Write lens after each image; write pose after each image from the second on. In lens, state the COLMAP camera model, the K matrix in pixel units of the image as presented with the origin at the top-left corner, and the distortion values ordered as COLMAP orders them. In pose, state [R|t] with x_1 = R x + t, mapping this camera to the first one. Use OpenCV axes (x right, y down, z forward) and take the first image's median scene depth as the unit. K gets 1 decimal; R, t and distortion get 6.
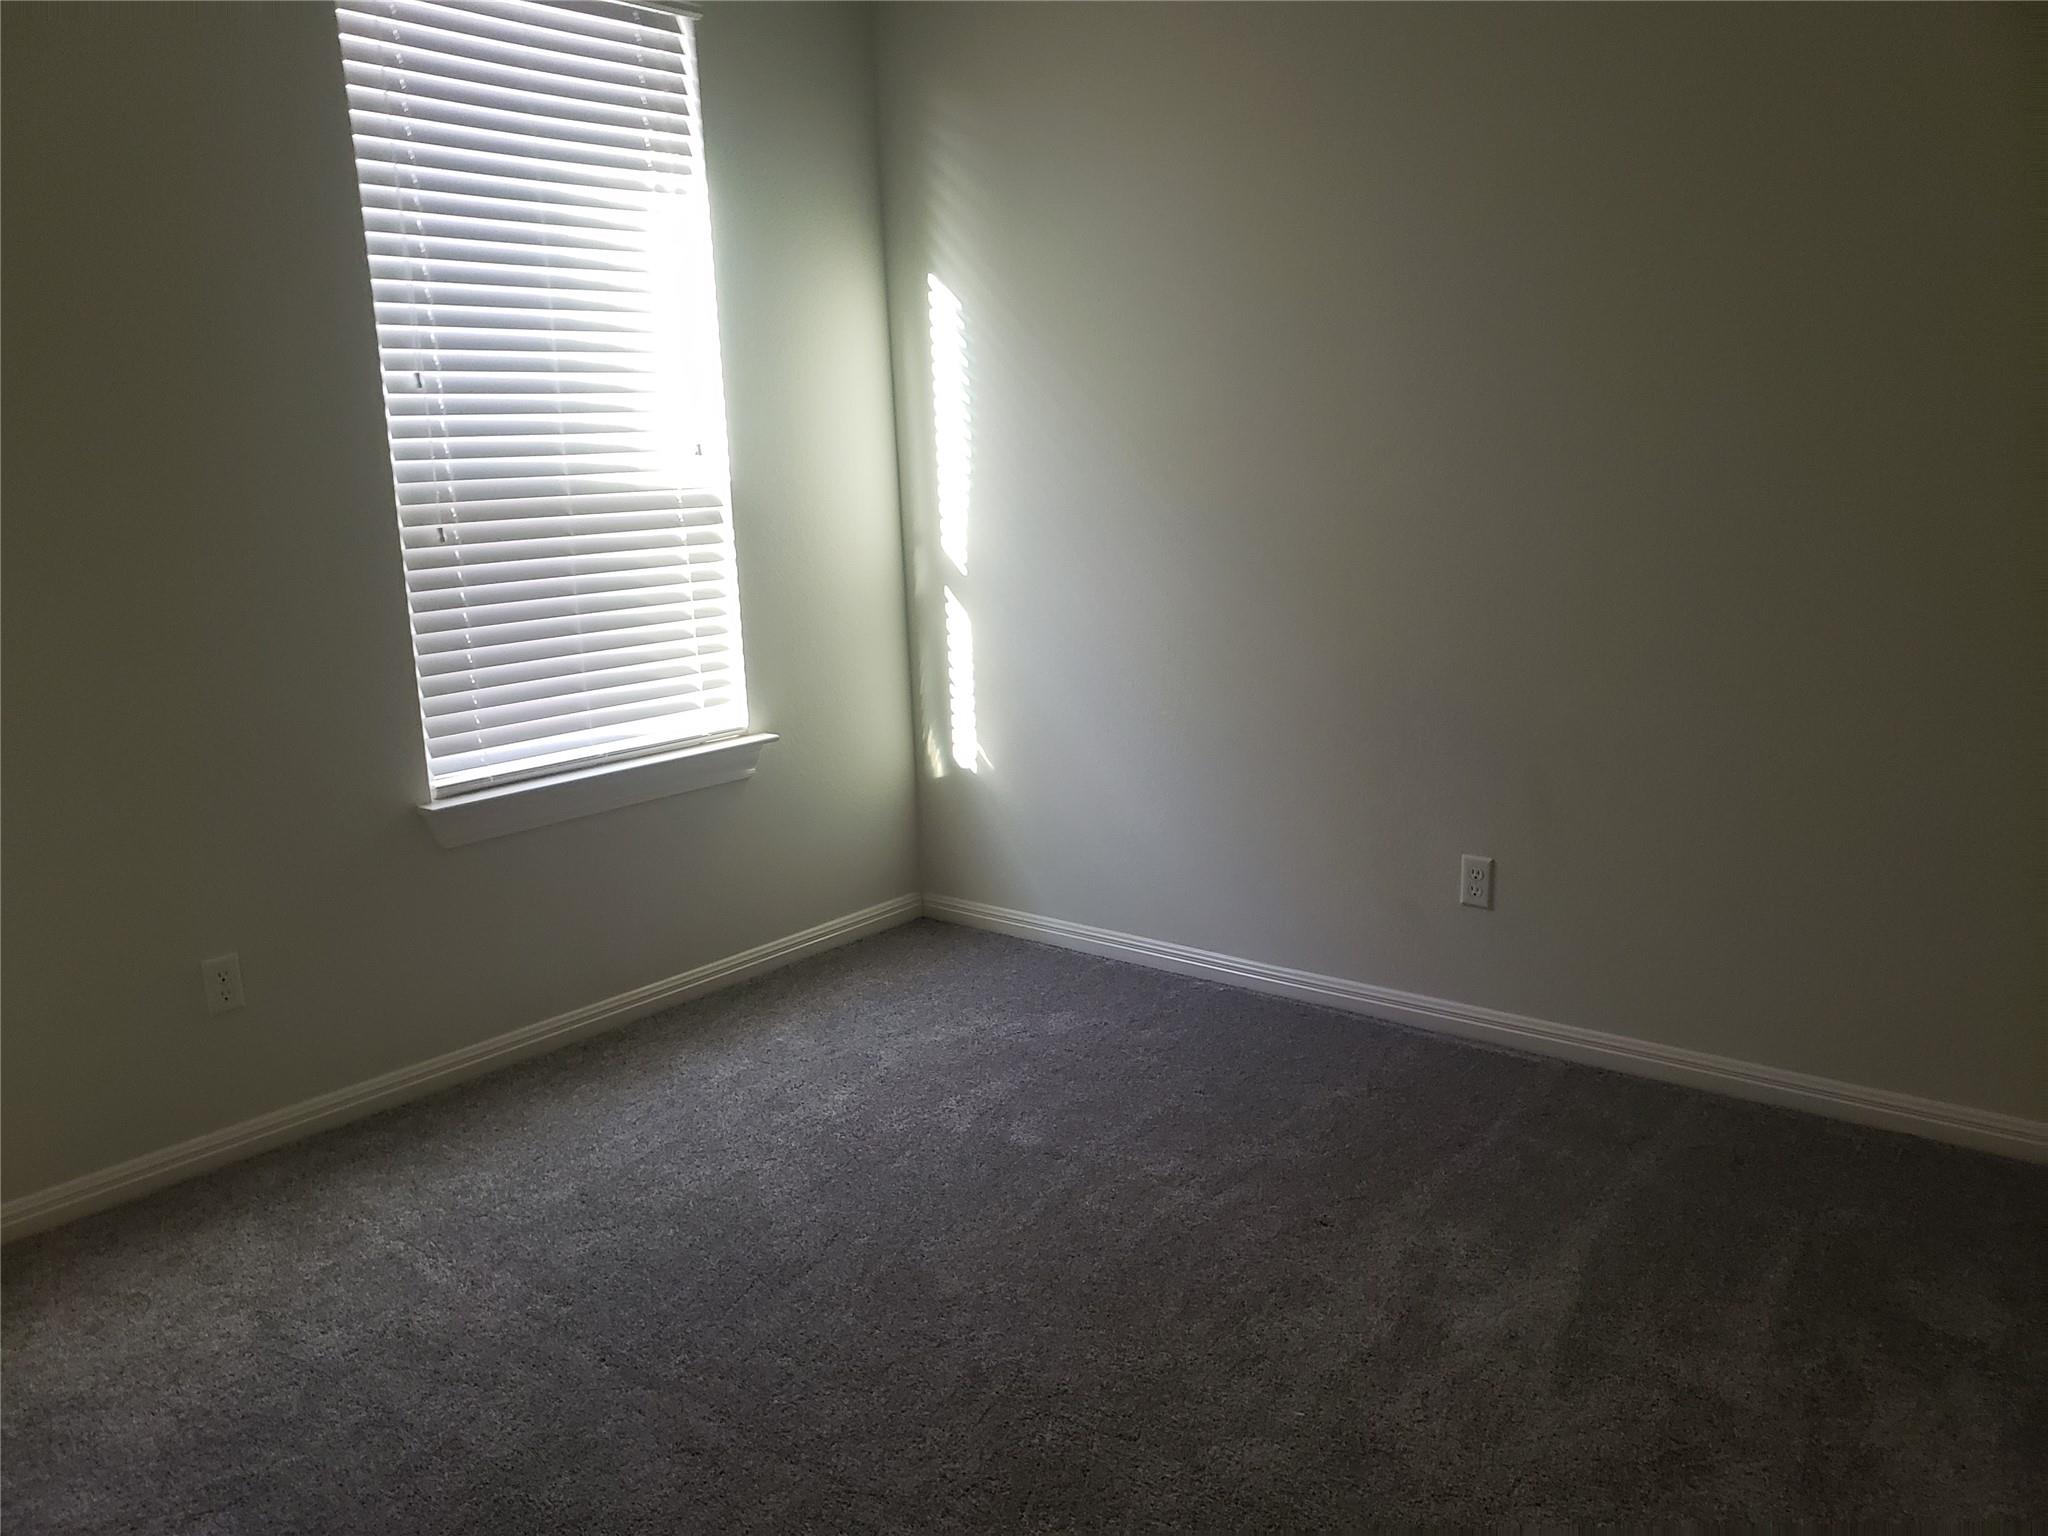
lens RADIAL K [[1558.6, 0, 1024.0], [0, 1558.6, 768.0], [0, 0, 1]] dist [0.055527, -0.080697]
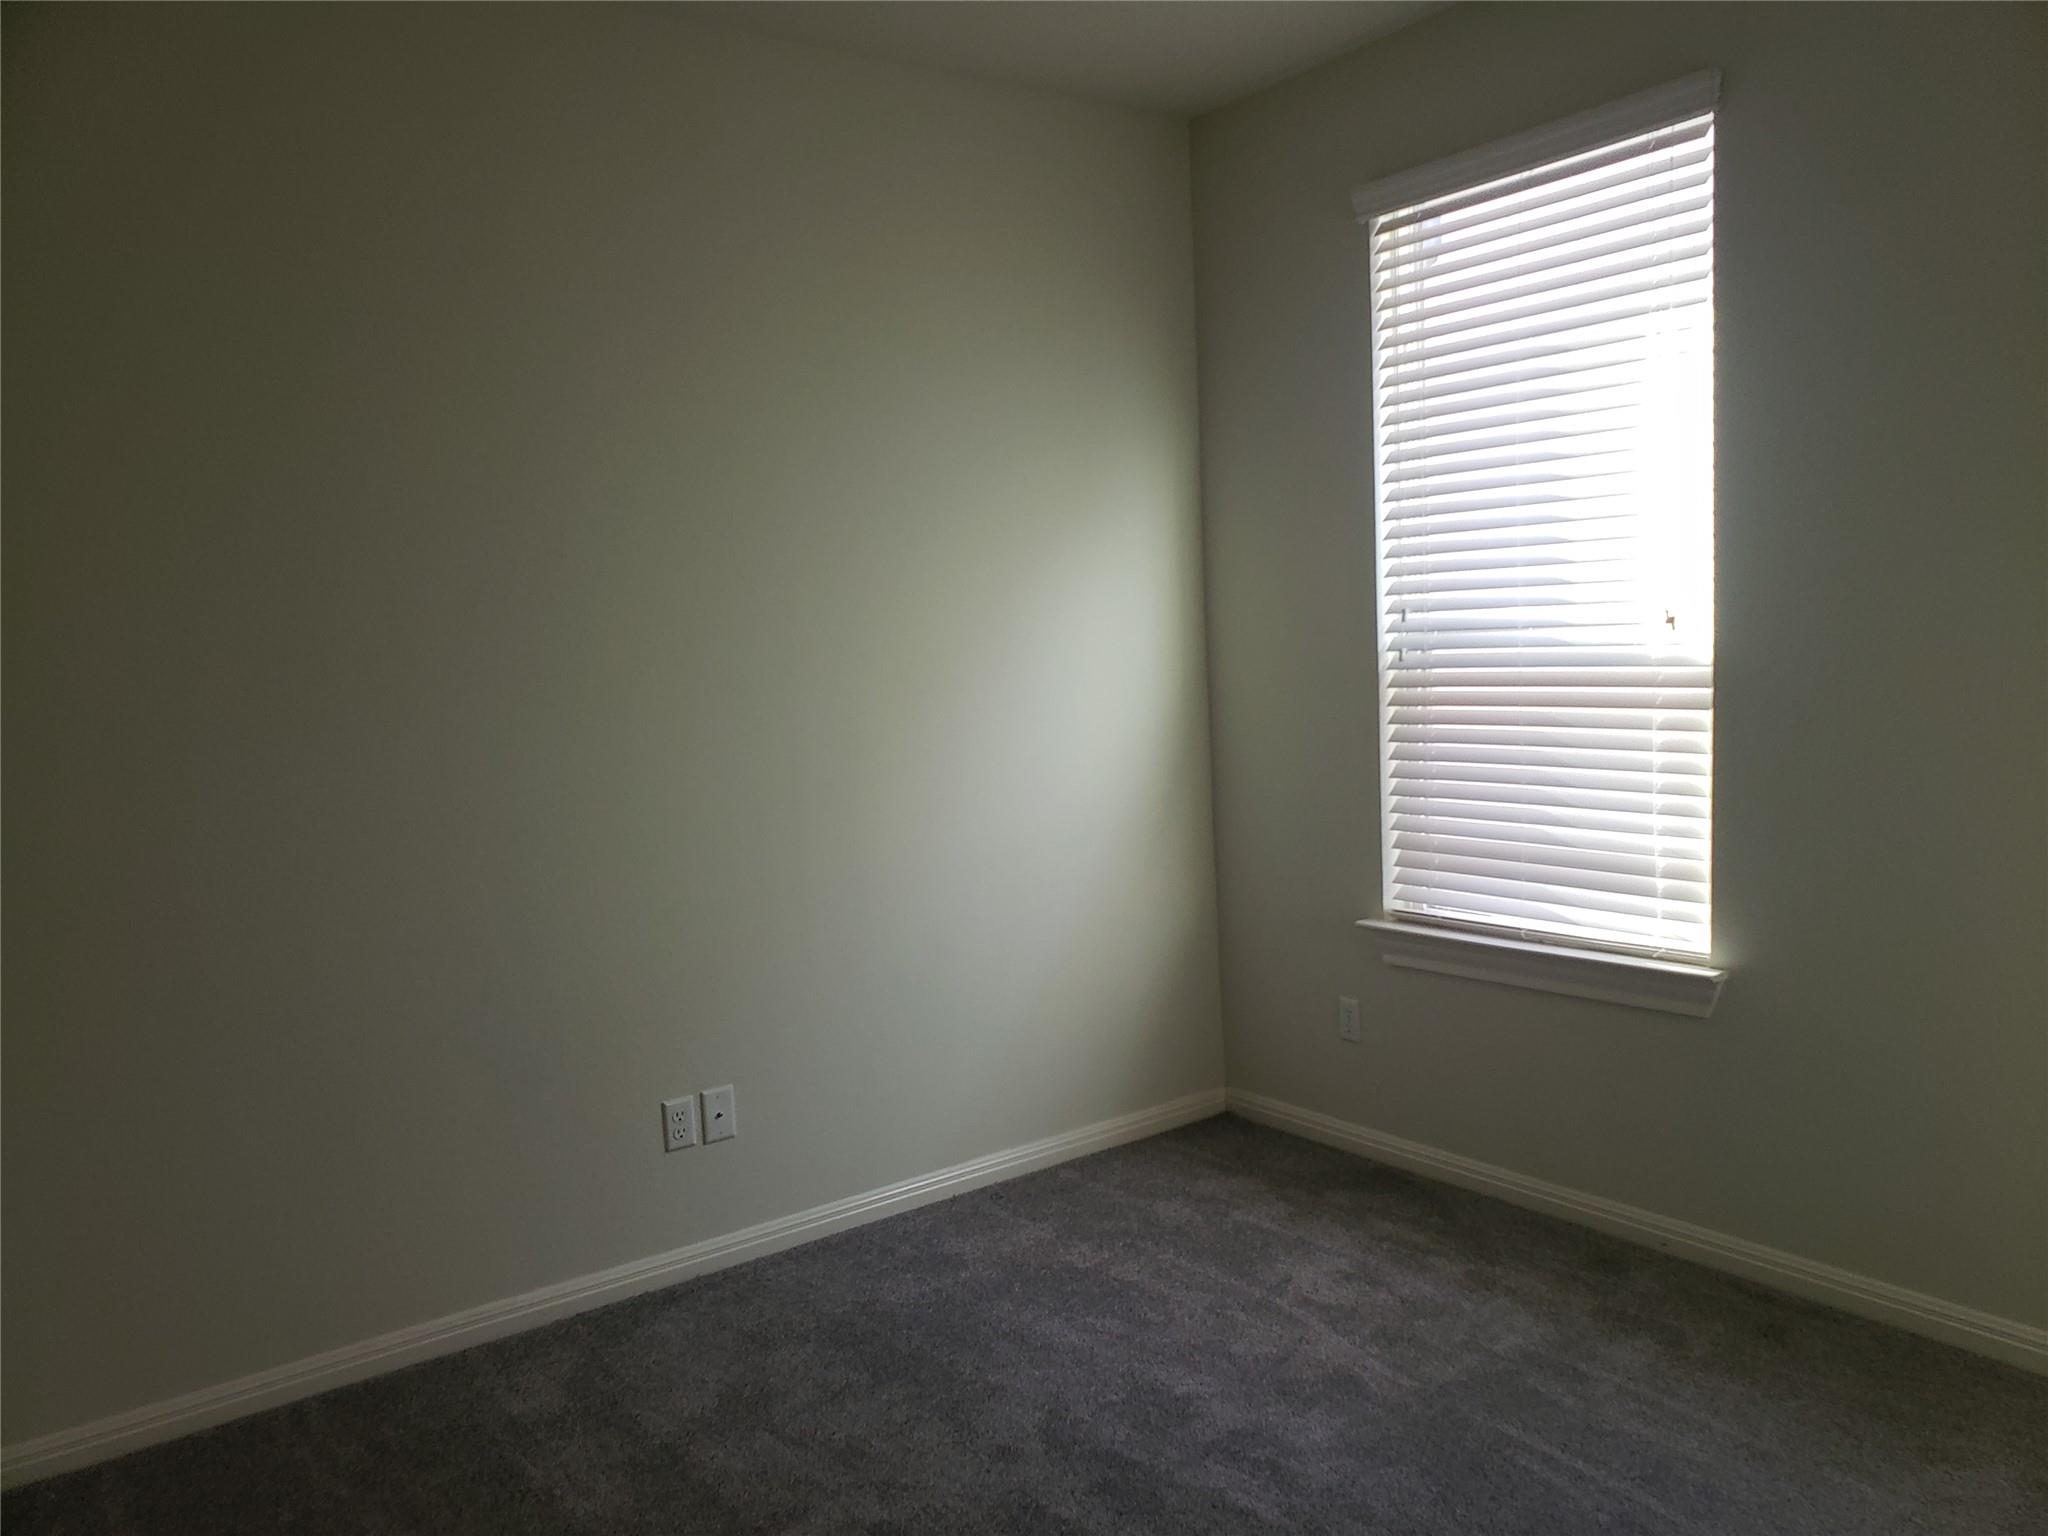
lens RADIAL K [[1599.4, 0, 1014.1], [0, 1599.4, 774.4], [0, 0, 1]] dist [-0.002119, 0.000705]
pose [[-0.235766, 0.133301, -0.962624, 0.715298], [-0.142933, 0.975019, 0.170024, -0.220409], [0.961241, 0.177676, -0.210823, 0.917560]]
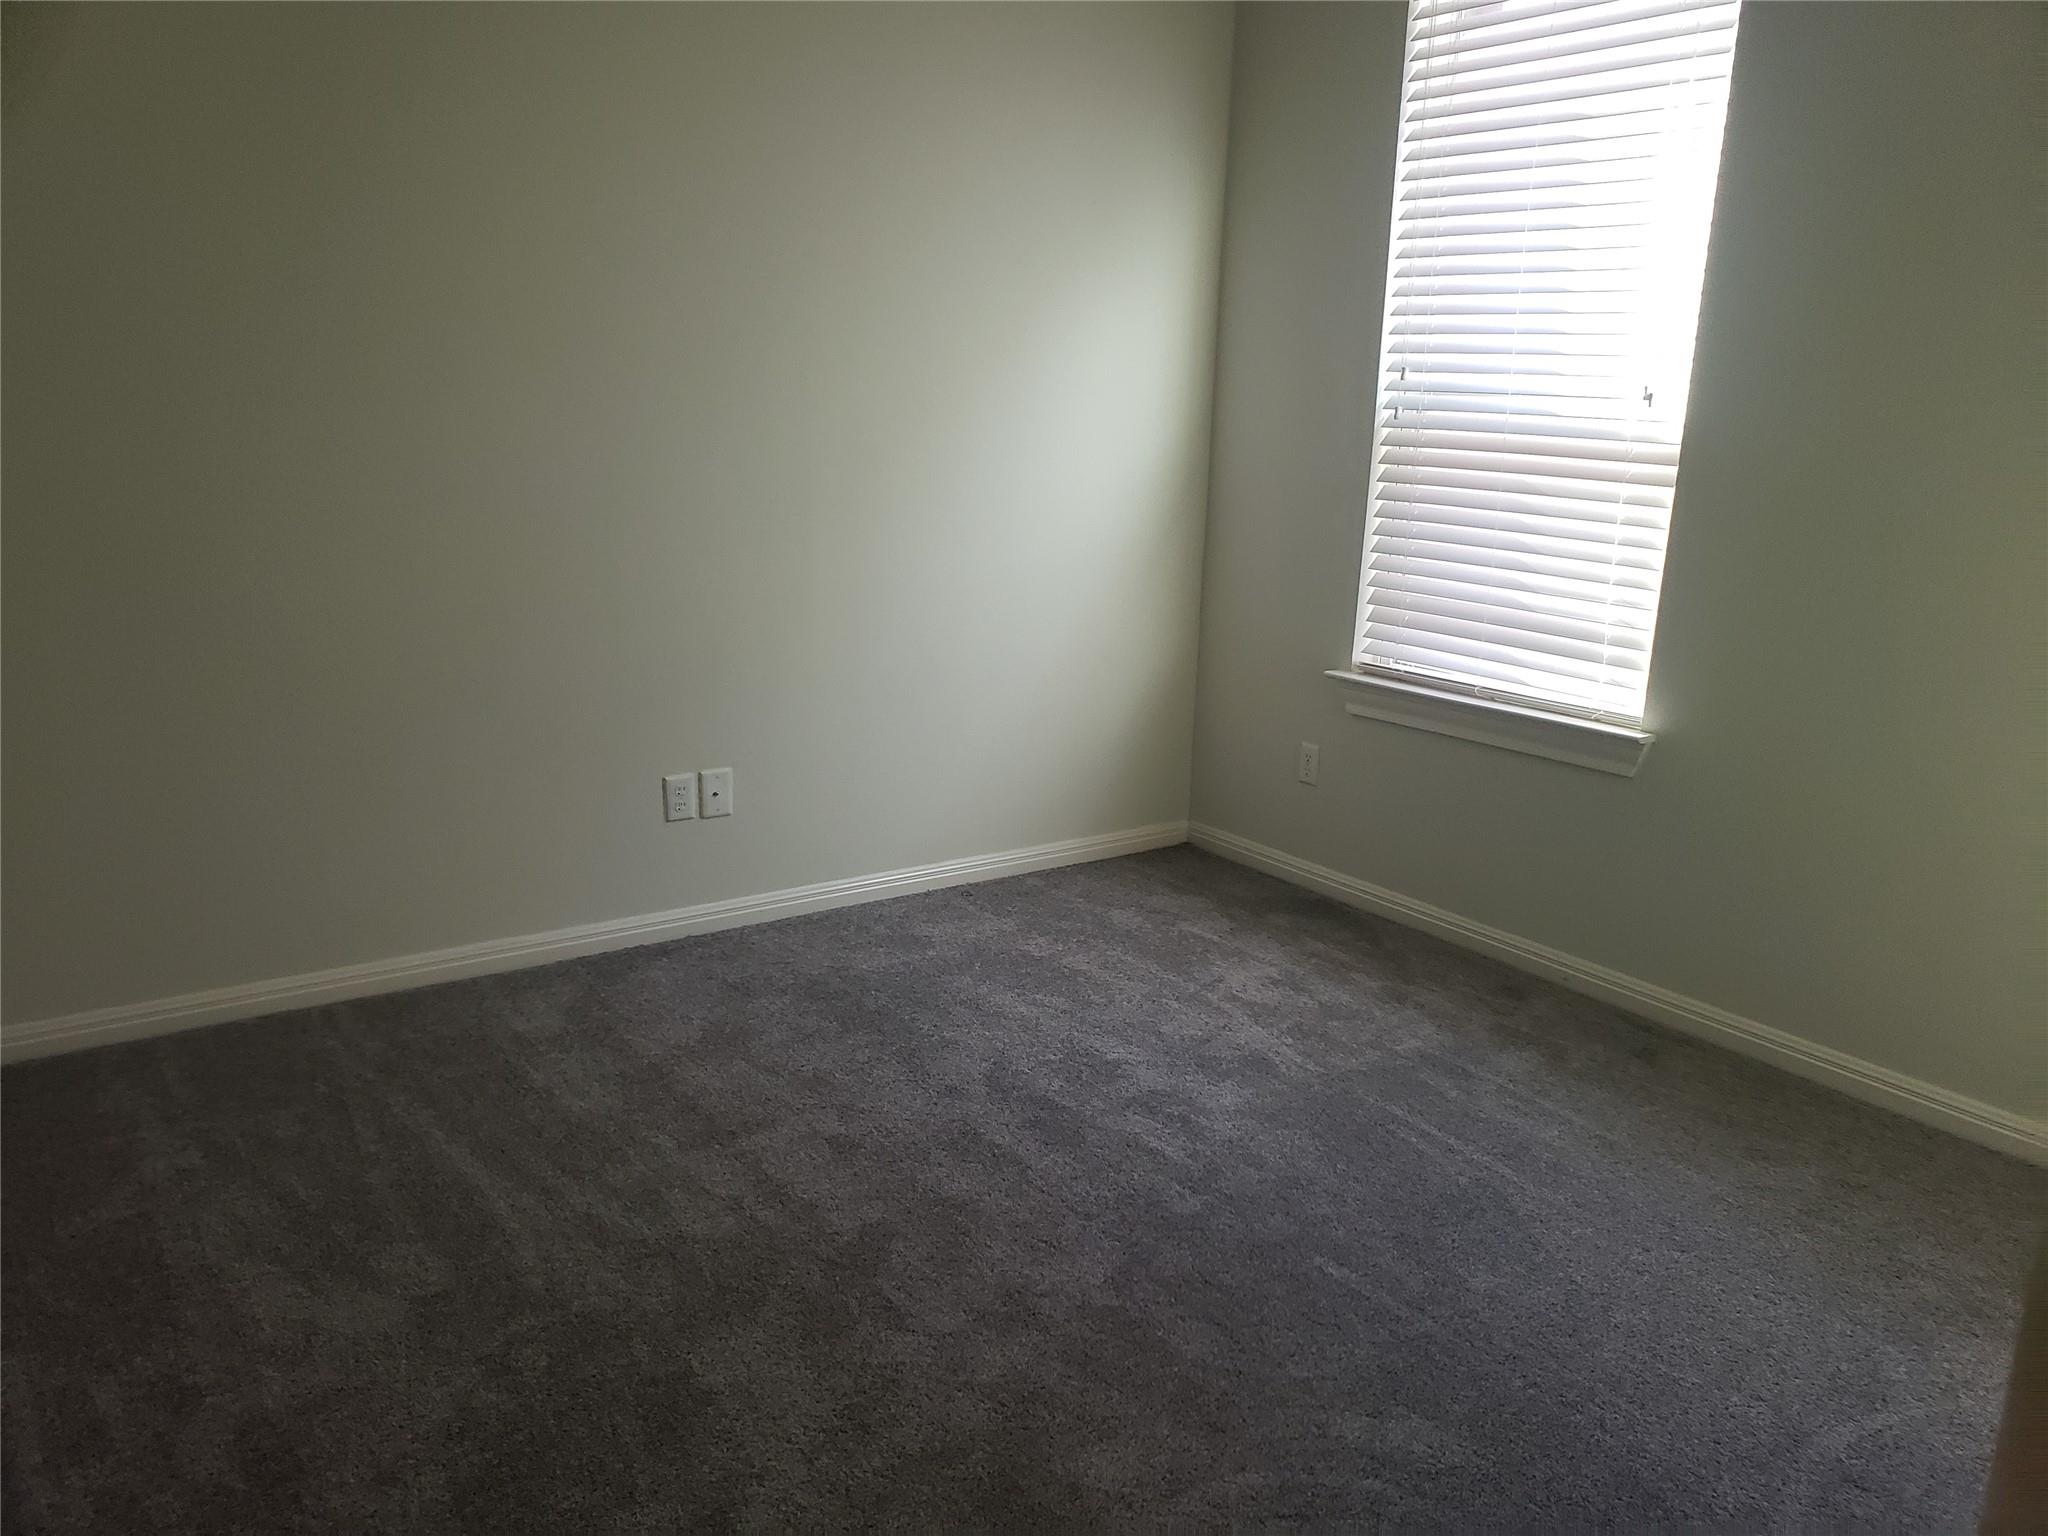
lens RADIAL K [[1558.6, 0, 1024.0], [0, 1558.6, 768.0], [0, 0, 1]] dist [0.055527, -0.080697]
pose [[-0.246025, 0.261677, -0.933272, 0.751259], [-0.224755, 0.921221, 0.317547, -0.216227], [0.942845, 0.287882, -0.167831, 0.933996]]
